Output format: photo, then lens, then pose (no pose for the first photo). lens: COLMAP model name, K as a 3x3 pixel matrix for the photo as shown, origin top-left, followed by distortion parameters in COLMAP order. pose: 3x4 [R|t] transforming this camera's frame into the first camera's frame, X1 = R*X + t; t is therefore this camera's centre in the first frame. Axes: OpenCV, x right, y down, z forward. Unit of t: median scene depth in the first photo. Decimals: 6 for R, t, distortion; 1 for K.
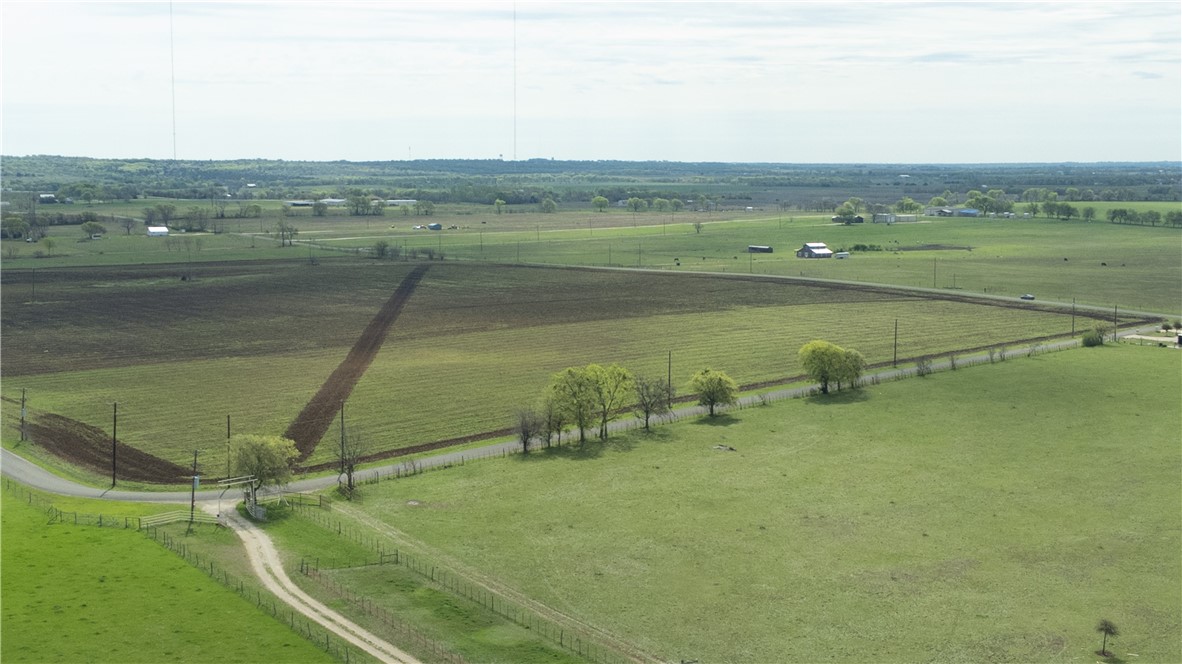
lens RADIAL K [[1739.9, 0, 591.0], [0, 1739.9, 332.0], [0, 0, 1]] dist [0.048238, -0.150889]
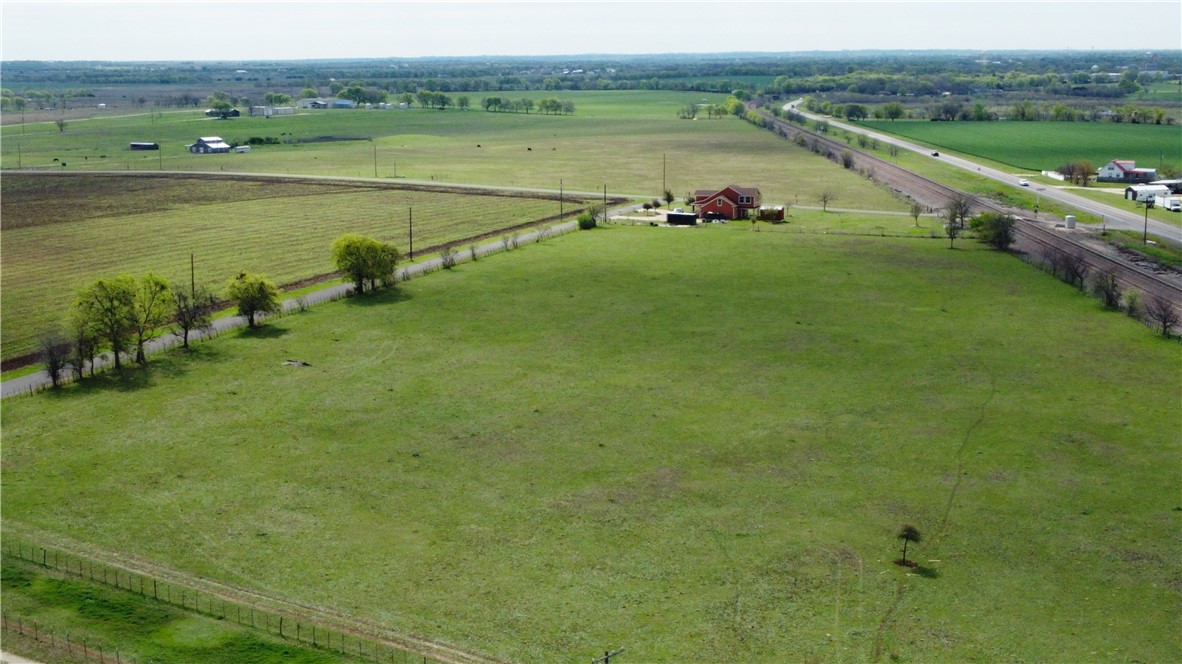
lens RADIAL K [[1768.3, 0, 591.0], [0, 1768.3, 332.0], [0, 0, 1]] dist [0.023768, -0.054153]
pose [[0.927894, -0.068599, 0.366479, -0.068350], [0.048230, 0.996754, 0.064463, 0.002128], [-0.369711, -0.042139, 0.928191, 0.100772]]
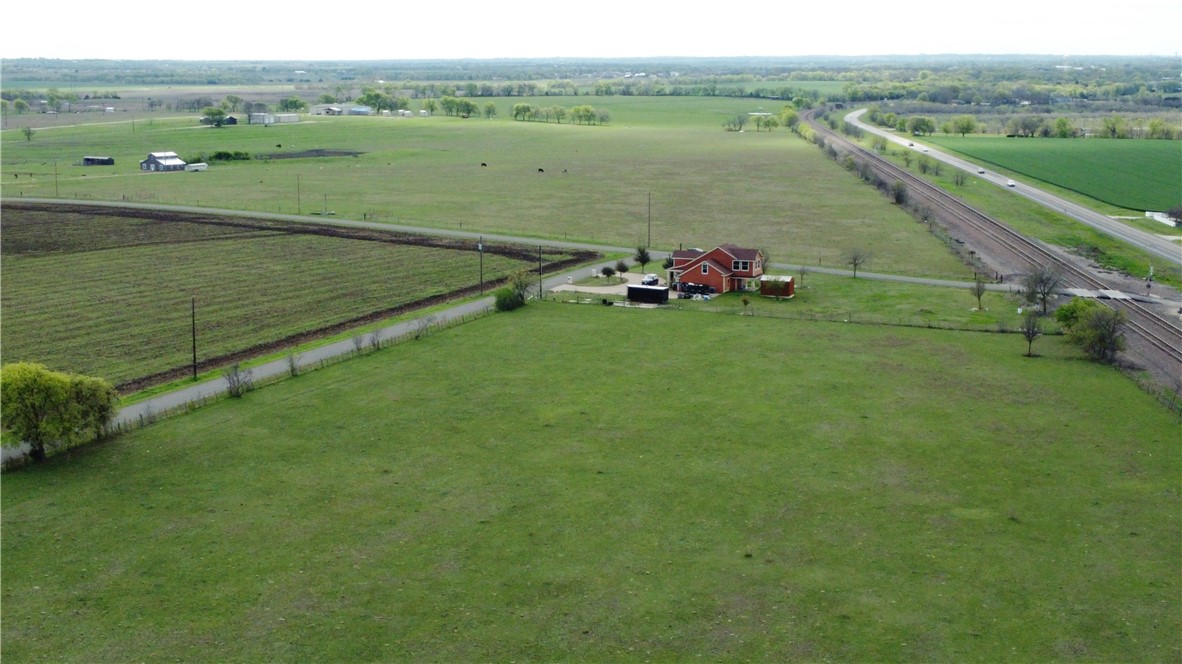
lens RADIAL K [[1739.9, 0, 591.0], [0, 1739.9, 332.0], [0, 0, 1]] dist [0.048238, -0.150889]
pose [[0.943985, -0.055880, 0.325223, 0.097190], [0.037046, 0.997273, 0.063823, -0.024995], [-0.327902, -0.048200, 0.943481, 0.353263]]
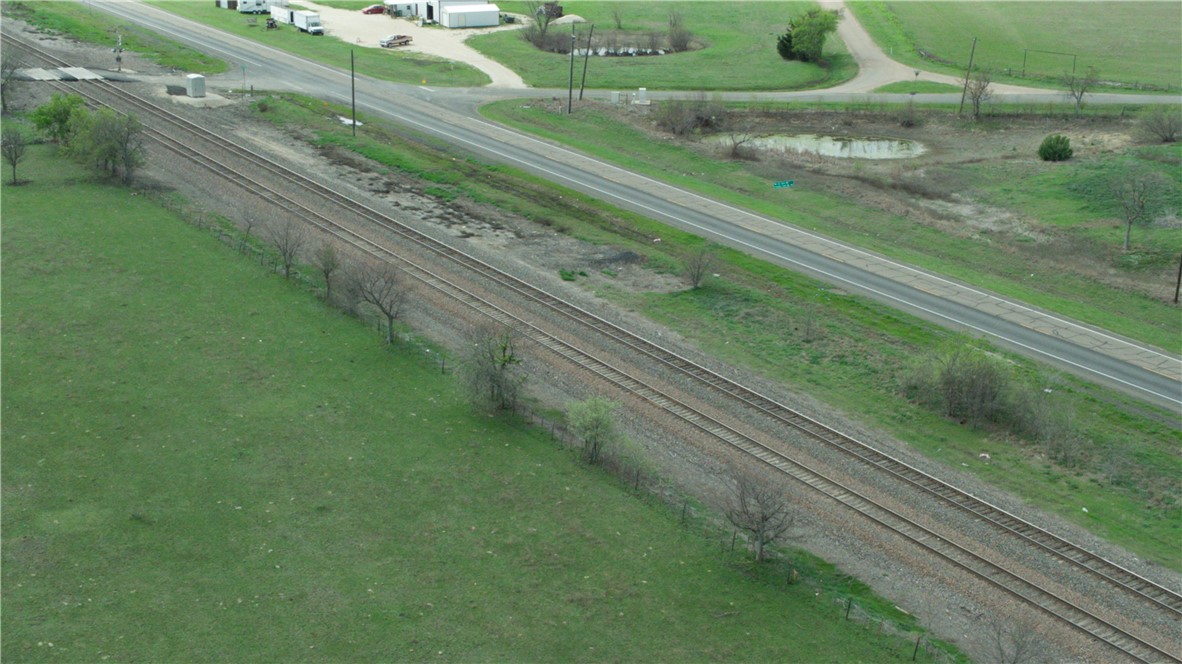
lens RADIAL K [[1739.9, 0, 591.0], [0, 1739.9, 332.0], [0, 0, 1]] dist [0.048238, -0.150889]
pose [[0.559922, -0.250287, 0.789838, 0.156677], [0.069400, 0.964100, 0.256310, -0.039897], [-0.825634, -0.088699, 0.557191, 0.498178]]
